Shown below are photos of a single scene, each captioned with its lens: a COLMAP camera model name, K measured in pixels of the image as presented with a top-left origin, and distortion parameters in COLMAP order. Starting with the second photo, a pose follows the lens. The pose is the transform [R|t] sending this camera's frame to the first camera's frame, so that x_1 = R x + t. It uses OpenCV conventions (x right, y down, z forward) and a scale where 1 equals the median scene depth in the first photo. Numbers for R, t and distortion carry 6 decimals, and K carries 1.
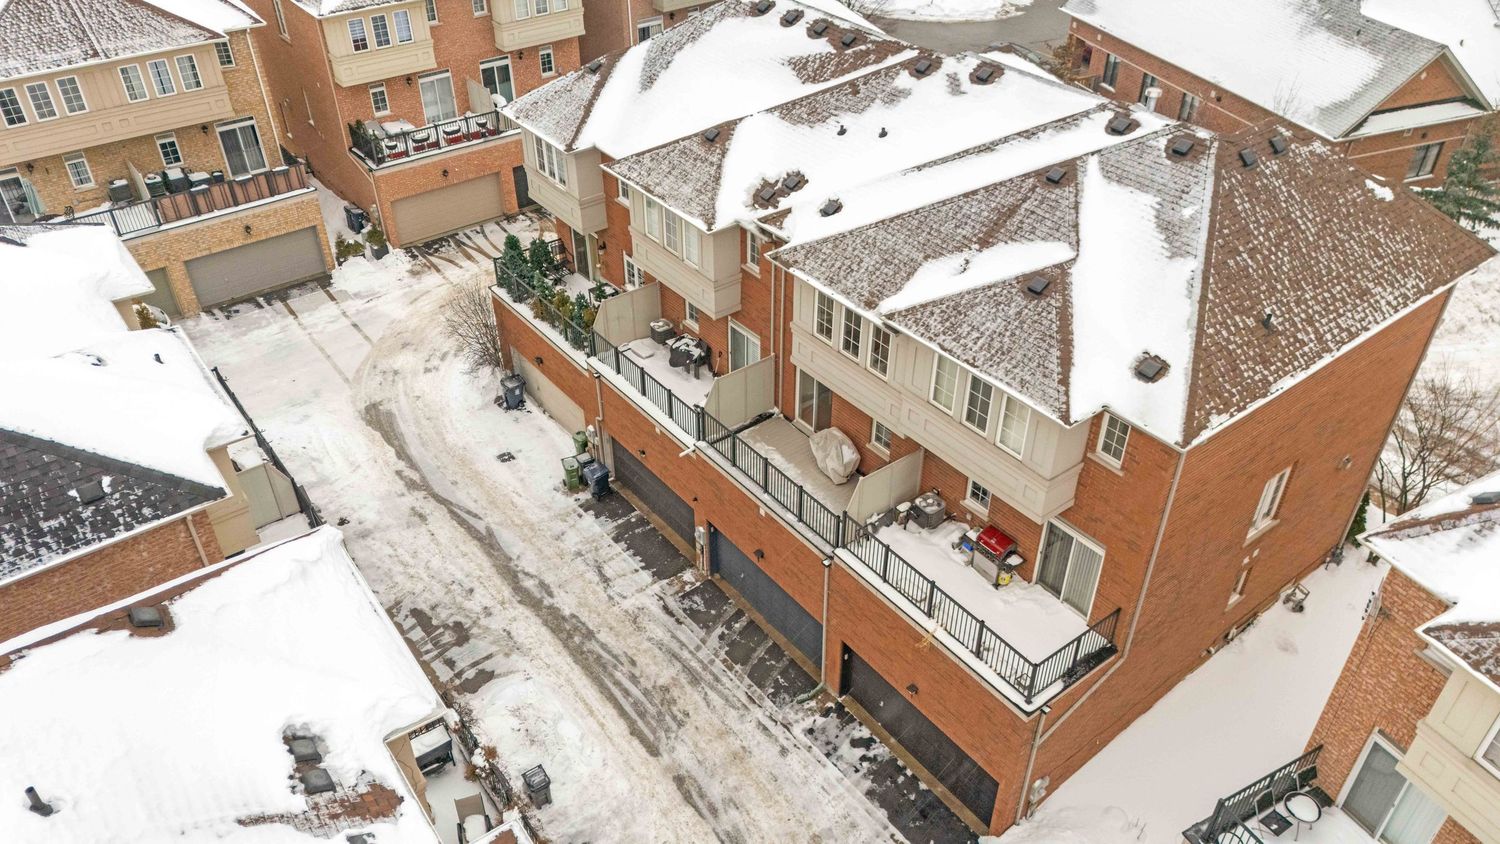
lens RADIAL K [[1089.7, 0, 752.9], [0, 1089.7, 424.6], [0, 0, 1]] dist [0.074092, -0.067834]
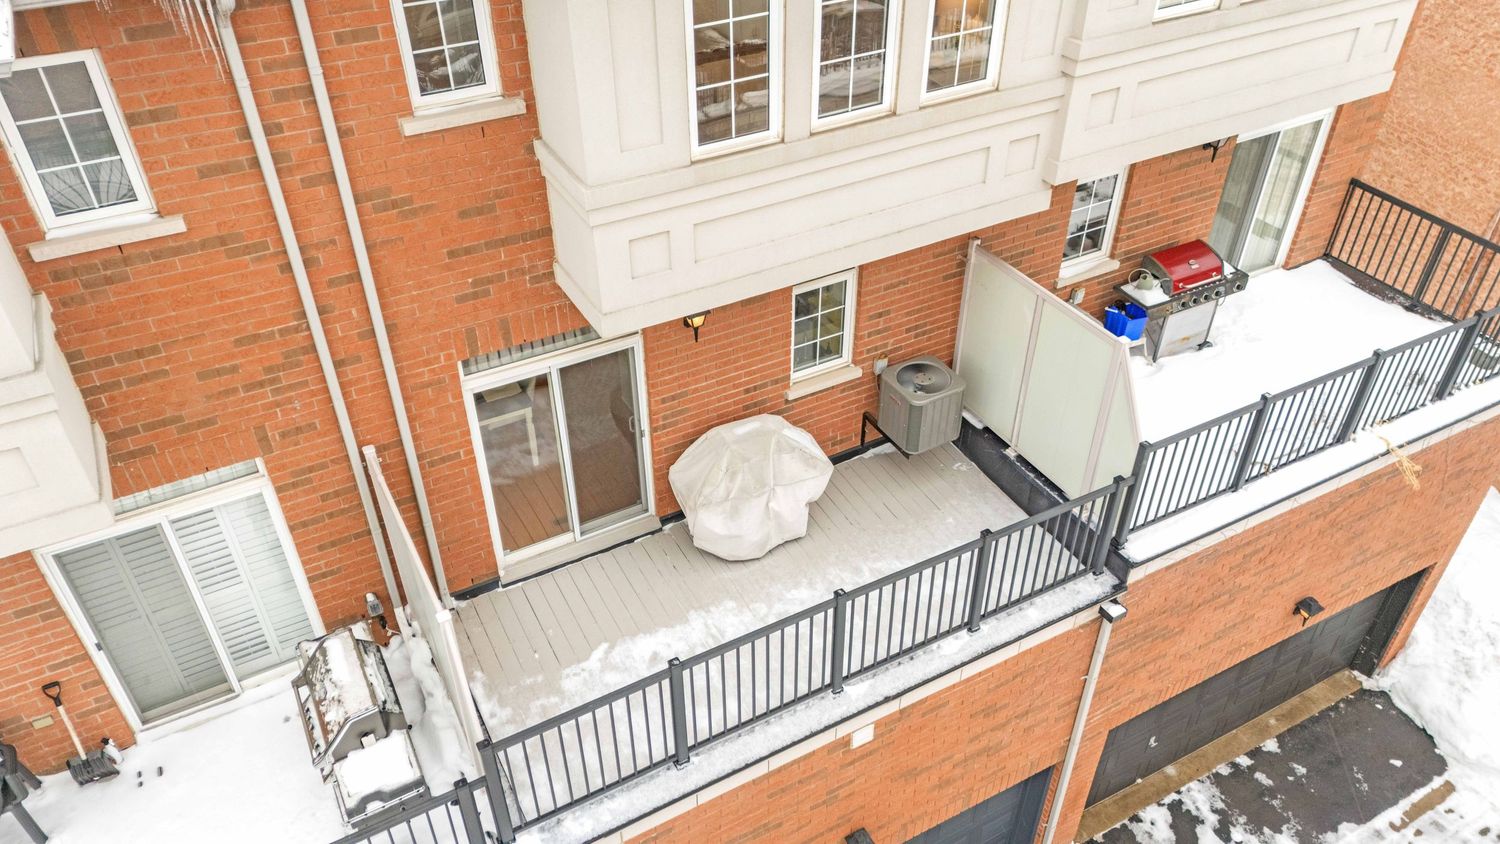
lens RADIAL K [[1089.7, 0, 757.0], [0, 1089.7, 422.4], [0, 0, 1]] dist [0.074092, -0.067834]
pose [[0.161216, -0.610116, 0.775737, -0.180169], [0.594815, 0.687286, 0.416933, -0.128995], [-0.787530, 0.394204, 0.473707, 0.791743]]
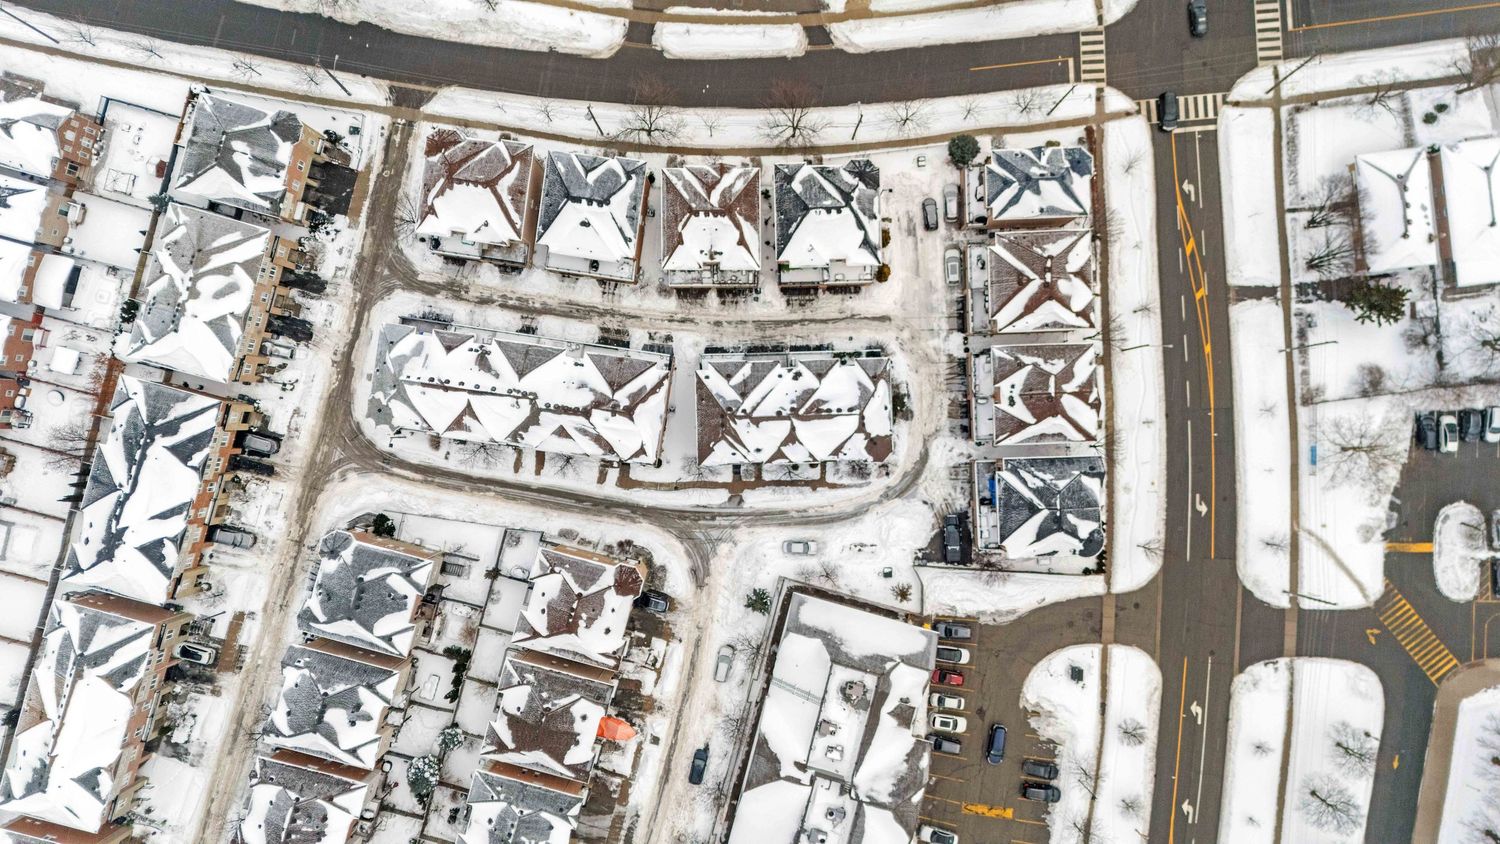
lens RADIAL K [[1056.8, 0, 743.8], [0, 1056.8, 425.9], [0, 0, 1]] dist [0.059131, -0.003908]
pose [[-0.590655, 0.806889, 0.007566, 0.292132], [-0.476197, -0.356123, 0.803998, -3.774672], [0.651432, 0.471282, 0.594584, -1.759929]]
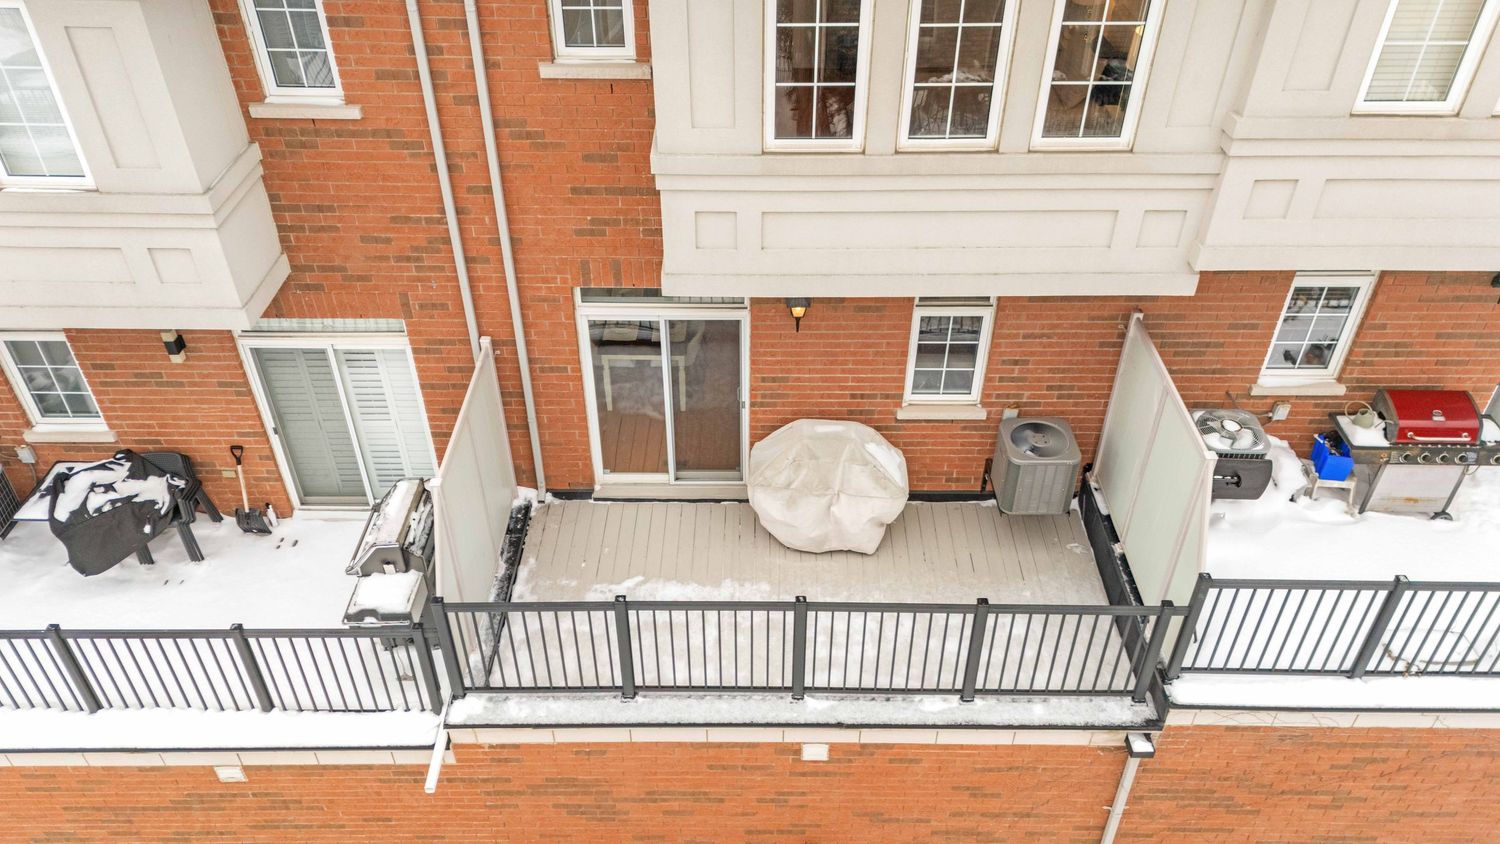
lens RADIAL K [[1089.7, 0, 753.9], [0, 1089.7, 422.9], [0, 0, 1]] dist [0.074092, -0.067834]
pose [[0.615473, -0.484659, 0.621529, -0.147658], [0.472033, 0.858182, 0.201764, -0.072363], [-0.631172, 0.169202, 0.756963, 0.711920]]
